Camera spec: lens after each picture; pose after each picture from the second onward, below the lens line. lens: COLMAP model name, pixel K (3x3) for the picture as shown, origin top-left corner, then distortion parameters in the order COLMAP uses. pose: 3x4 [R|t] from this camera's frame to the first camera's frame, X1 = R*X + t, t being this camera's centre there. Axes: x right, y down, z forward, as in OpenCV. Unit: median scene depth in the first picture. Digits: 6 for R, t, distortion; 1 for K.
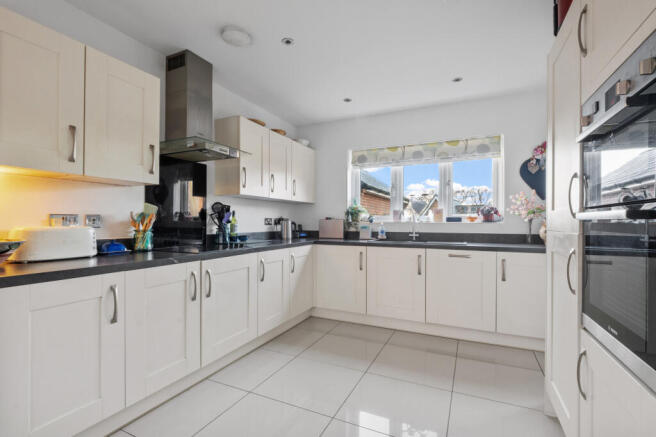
lens RADIAL K [[303.4, 0, 328.5], [0, 303.4, 219.2], [0, 0, 1]] dist [-0.003697, -0.000149]
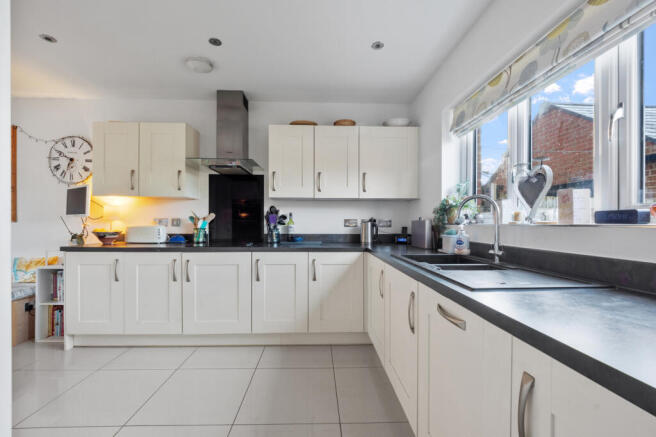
lens RADIAL K [[277.5, 0, 326.9], [0, 277.5, 222.9], [0, 0, 1]] dist [-0.009988, 0.000327]
pose [[0.460056, -0.002872, -0.887885, 0.608964], [0.004572, 0.999989, -0.000866, 0.008511], [0.887878, -0.003661, 0.460064, 0.656971]]
